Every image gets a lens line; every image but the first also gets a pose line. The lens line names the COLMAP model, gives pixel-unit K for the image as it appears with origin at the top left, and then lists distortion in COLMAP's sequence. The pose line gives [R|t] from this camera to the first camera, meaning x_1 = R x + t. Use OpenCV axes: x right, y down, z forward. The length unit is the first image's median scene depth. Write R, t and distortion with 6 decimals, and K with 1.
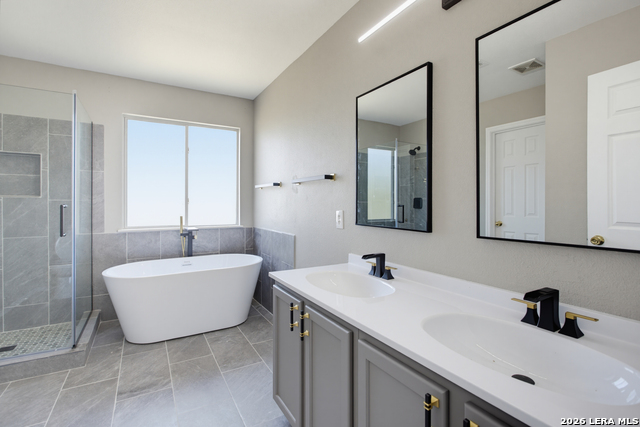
lens RADIAL K [[308.5, 0, 321.6], [0, 308.5, 203.4], [0, 0, 1]] dist [0.001815, 0.000267]
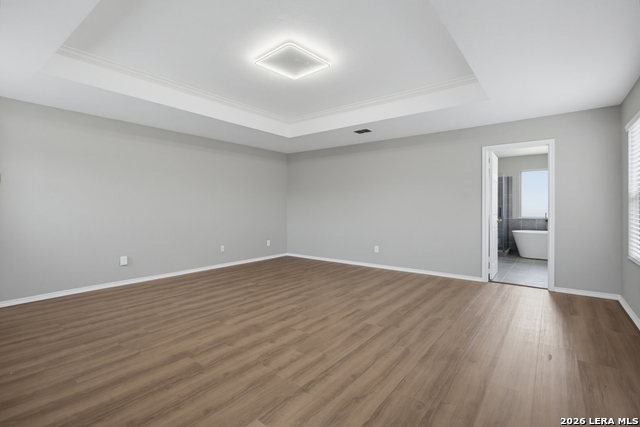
lens RADIAL K [[303.0, 0, 320.6], [0, 303.0, 208.3], [0, 0, 1]] dist [0.000582, -0.000587]
pose [[0.378742, 0.001071, -0.925502, 1.044420], [-0.001140, 0.999999, 0.000690, 0.011961], [0.925502, 0.000793, 0.378743, -1.460931]]
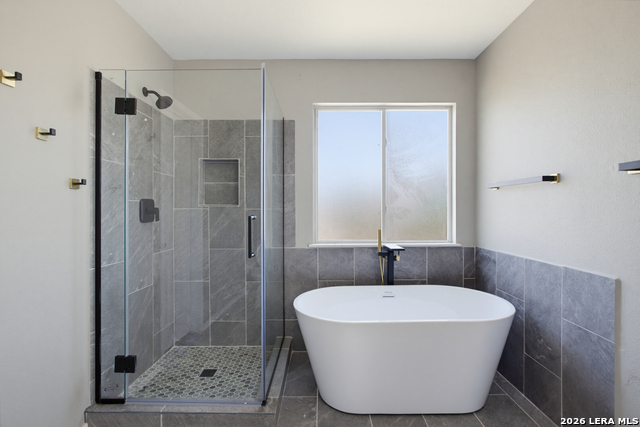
lens RADIAL K [[303.0, 0, 320.6], [0, 303.0, 208.3], [0, 0, 1]] dist [0.000582, -0.000587]
pose [[0.863406, -0.007611, -0.504452, -0.227618], [0.004380, 0.999962, -0.007590, -0.005221], [0.504490, 0.004344, 0.863406, 0.322458]]
